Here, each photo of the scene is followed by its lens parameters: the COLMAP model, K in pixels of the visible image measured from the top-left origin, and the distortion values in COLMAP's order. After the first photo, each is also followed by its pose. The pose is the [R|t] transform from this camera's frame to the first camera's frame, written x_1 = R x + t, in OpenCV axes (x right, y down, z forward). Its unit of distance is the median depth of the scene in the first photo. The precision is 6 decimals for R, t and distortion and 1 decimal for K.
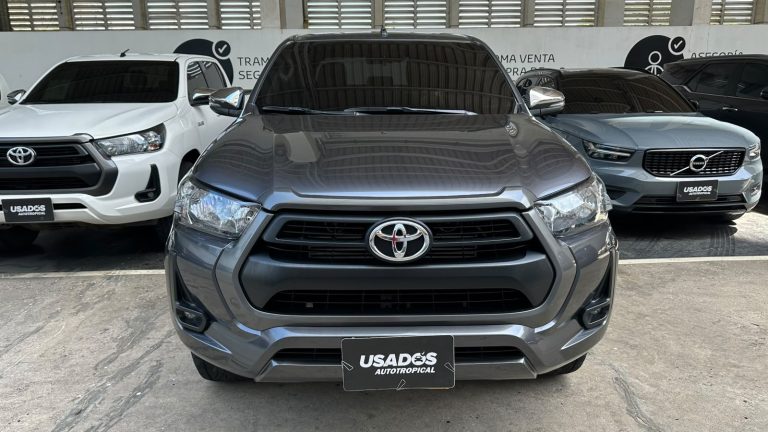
lens RADIAL K [[546.6, 0, 380.9], [0, 546.6, 218.1], [0, 0, 1]] dist [0.040351, -0.050456]
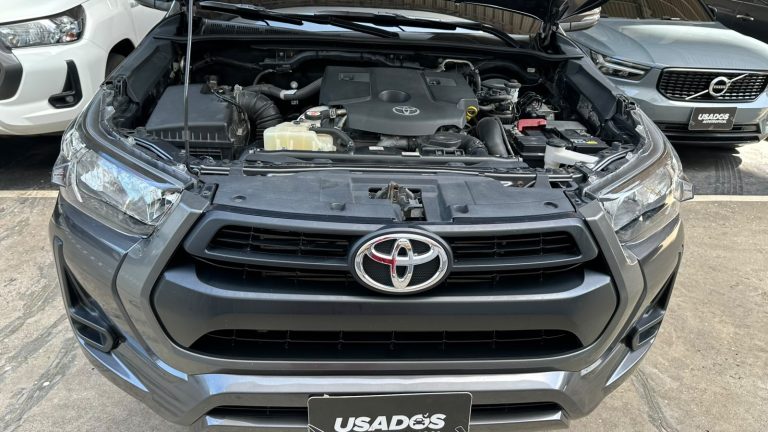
lens RADIAL K [[546.6, 0, 380.3], [0, 546.6, 220.6], [0, 0, 1]] dist [0.040351, -0.050456]
pose [[0.997312, 0.027838, 0.067779, -0.023459], [-0.041195, 0.978008, 0.204458, -0.089932], [-0.060597, -0.206700, 0.976526, 0.251589]]
